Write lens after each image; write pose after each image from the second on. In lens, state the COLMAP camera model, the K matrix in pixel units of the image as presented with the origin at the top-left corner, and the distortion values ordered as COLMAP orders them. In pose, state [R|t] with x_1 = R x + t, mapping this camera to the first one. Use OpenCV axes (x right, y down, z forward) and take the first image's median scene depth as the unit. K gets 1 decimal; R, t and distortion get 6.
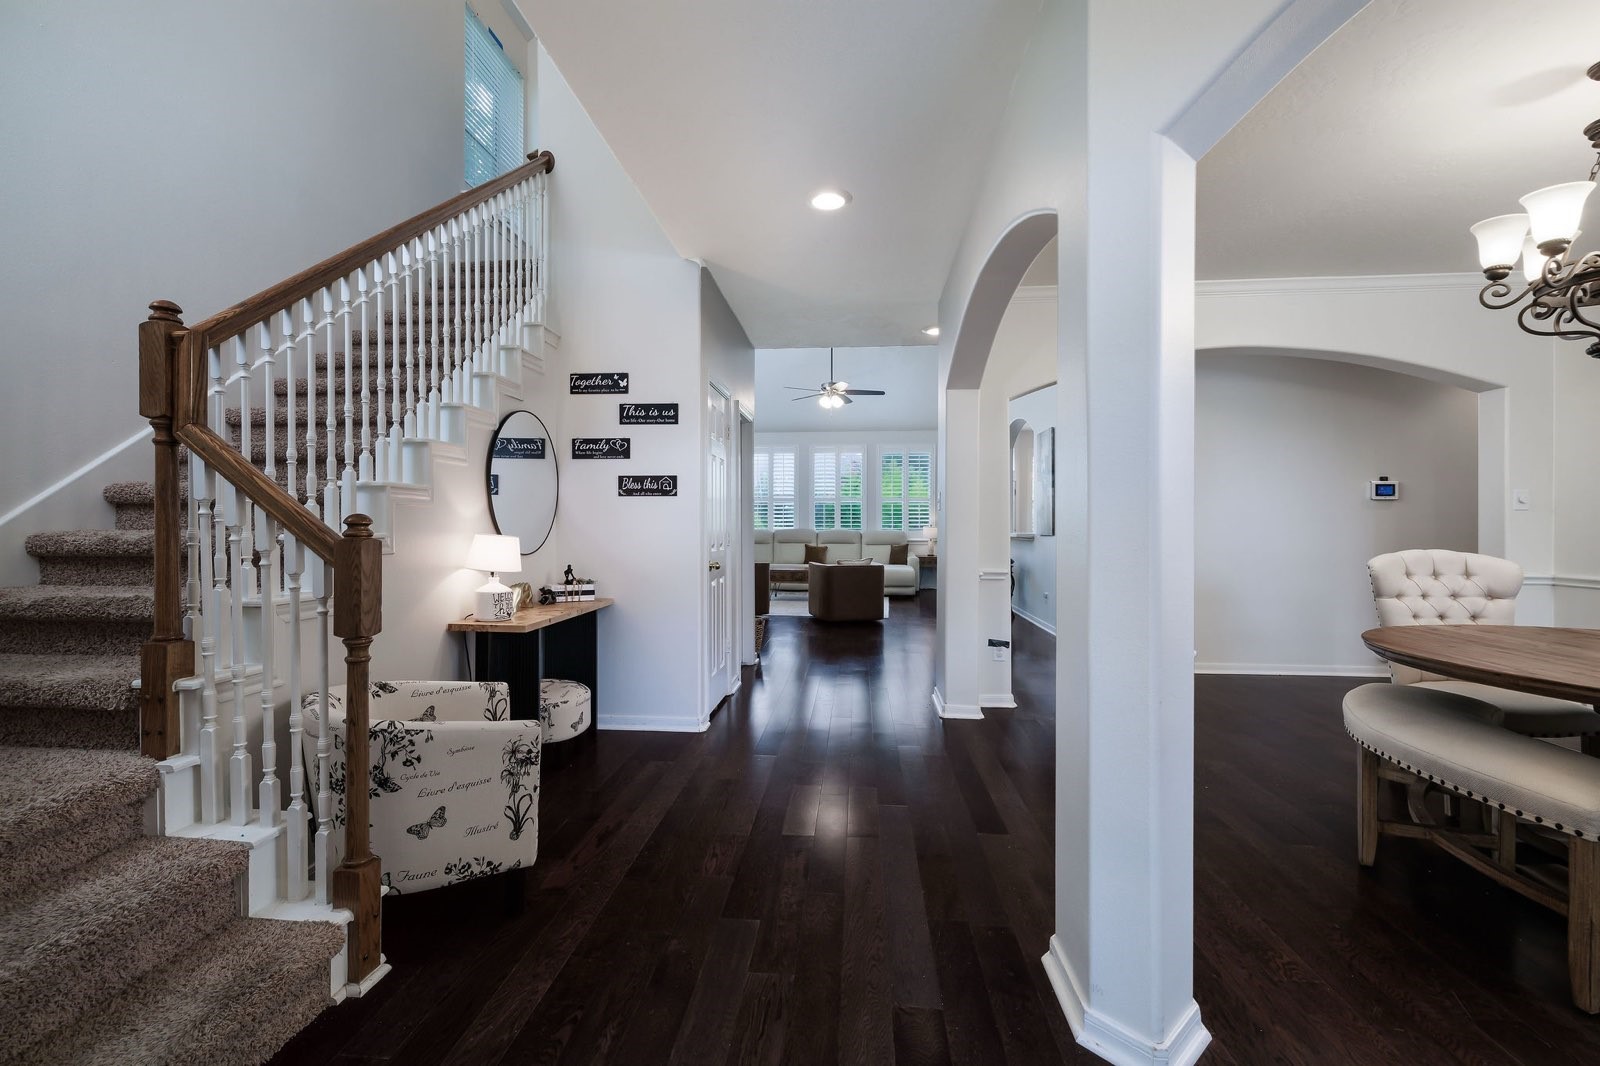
lens RADIAL K [[674.4, 0, 800.0], [0, 674.4, 533.0], [0, 0, 1]] dist [-0.049760, -0.000335]
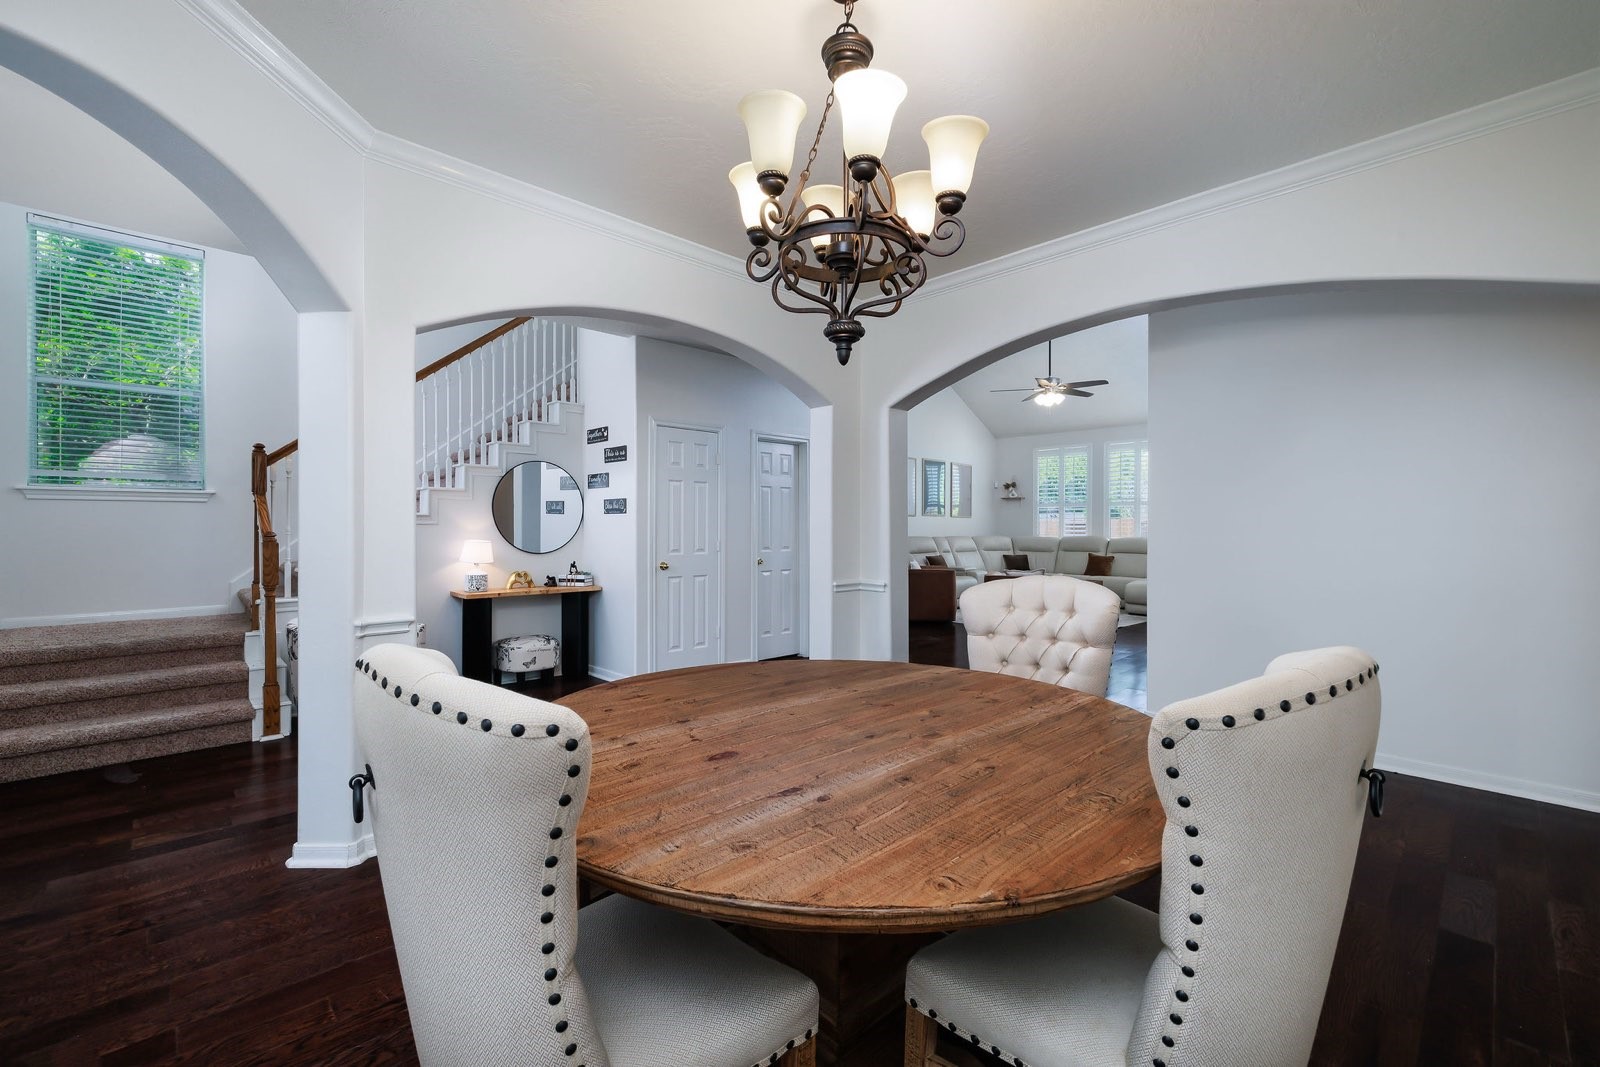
lens RADIAL K [[674.4, 0, 800.0], [0, 674.4, 533.5], [0, 0, 1]] dist [-0.049760, -0.000335]
pose [[0.755403, -0.000144, -0.655260, 0.969282], [-0.005232, 0.999967, -0.006250, -0.007183], [0.655239, 0.008150, 0.755378, 0.202942]]
